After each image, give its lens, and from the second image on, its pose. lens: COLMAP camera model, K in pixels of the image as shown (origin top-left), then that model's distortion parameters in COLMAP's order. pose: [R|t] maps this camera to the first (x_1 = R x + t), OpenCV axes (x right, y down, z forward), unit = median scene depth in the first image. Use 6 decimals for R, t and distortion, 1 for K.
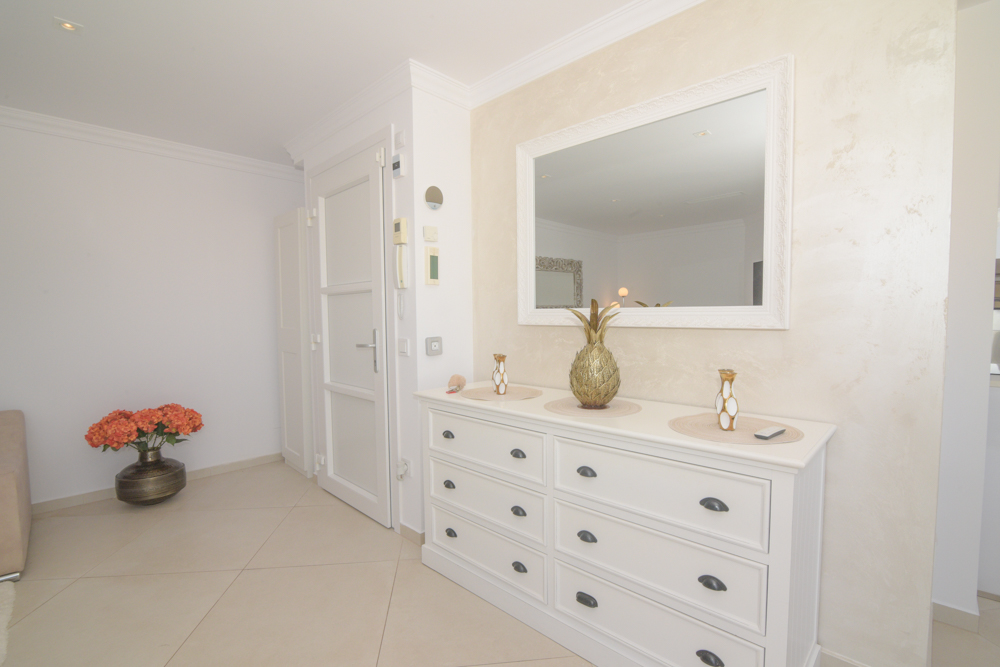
lens RADIAL K [[464.1, 0, 501.9], [0, 464.1, 344.1], [0, 0, 1]] dist [-0.017162, 0.000891]
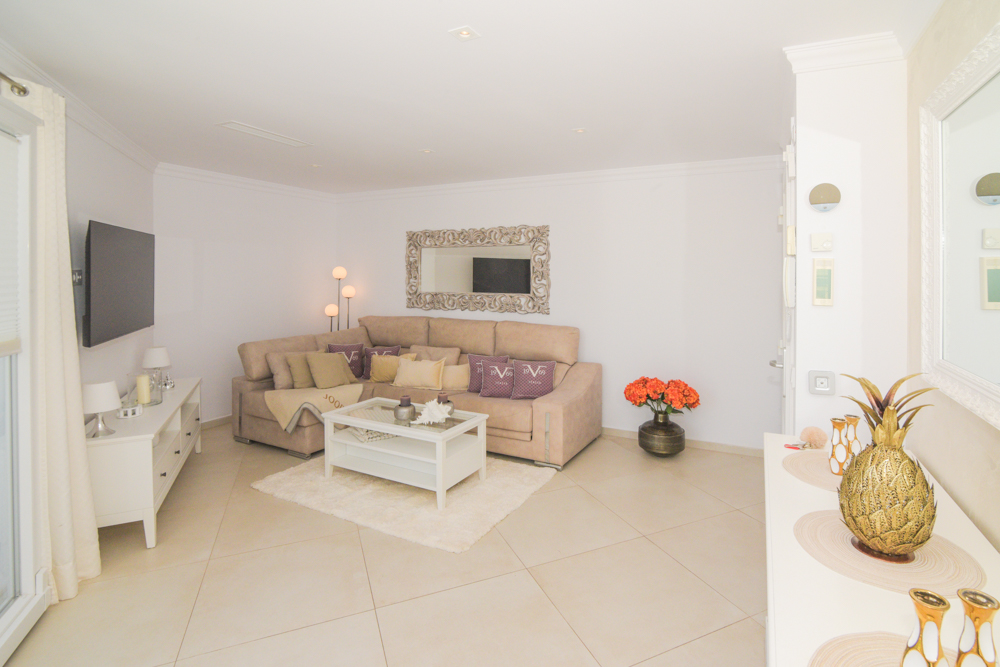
lens RADIAL K [[494.5, 0, 528.3], [0, 494.5, 281.1], [0, 0, 1]] dist [-0.003265, -0.000428]
pose [[0.314484, 0.026247, -0.948900, 0.402216], [-0.065330, 0.997846, 0.005949, -0.116338], [0.947012, 0.060120, 0.315521, 0.208496]]
